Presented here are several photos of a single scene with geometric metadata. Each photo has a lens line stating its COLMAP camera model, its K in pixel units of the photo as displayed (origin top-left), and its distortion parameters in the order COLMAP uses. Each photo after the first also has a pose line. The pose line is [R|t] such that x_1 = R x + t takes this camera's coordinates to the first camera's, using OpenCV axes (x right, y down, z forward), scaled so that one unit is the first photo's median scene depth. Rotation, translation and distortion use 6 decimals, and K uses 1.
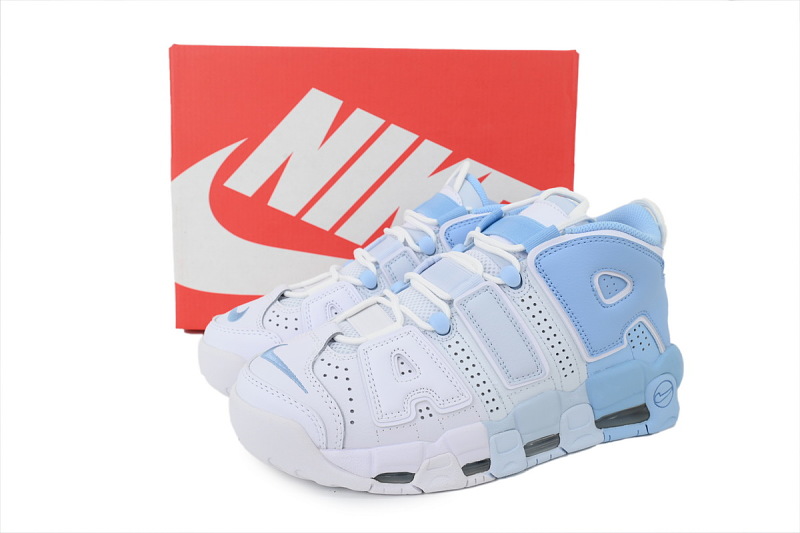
lens RADIAL K [[673.0, 0, 400.0], [0, 673.0, 266.5], [0, 0, 1]] dist [0.006332, -0.000663]
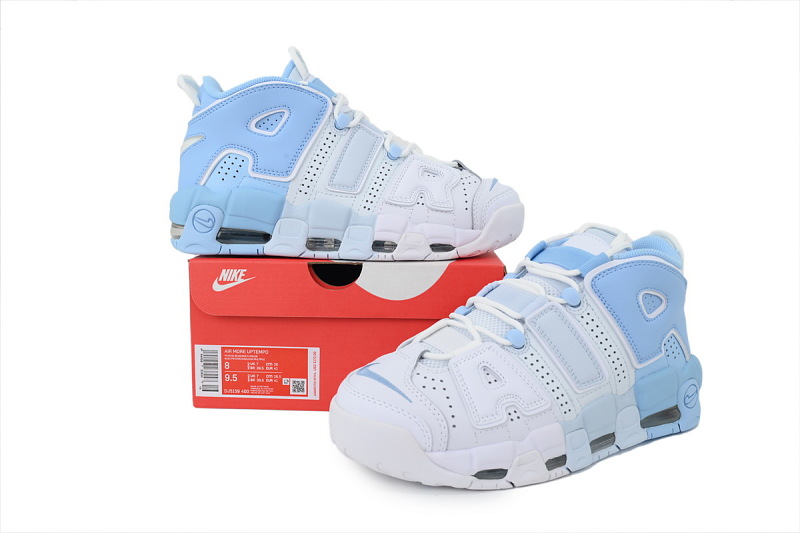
lens RADIAL K [[673.0, 0, 400.0], [0, 673.0, 266.5], [0, 0, 1]] dist [0.006332, -0.000663]
pose [[0.993022, -0.020240, 0.116179, -0.267134], [0.028736, 0.996996, -0.071921, 0.038221], [-0.114375, 0.074758, 0.990621, -0.128000]]
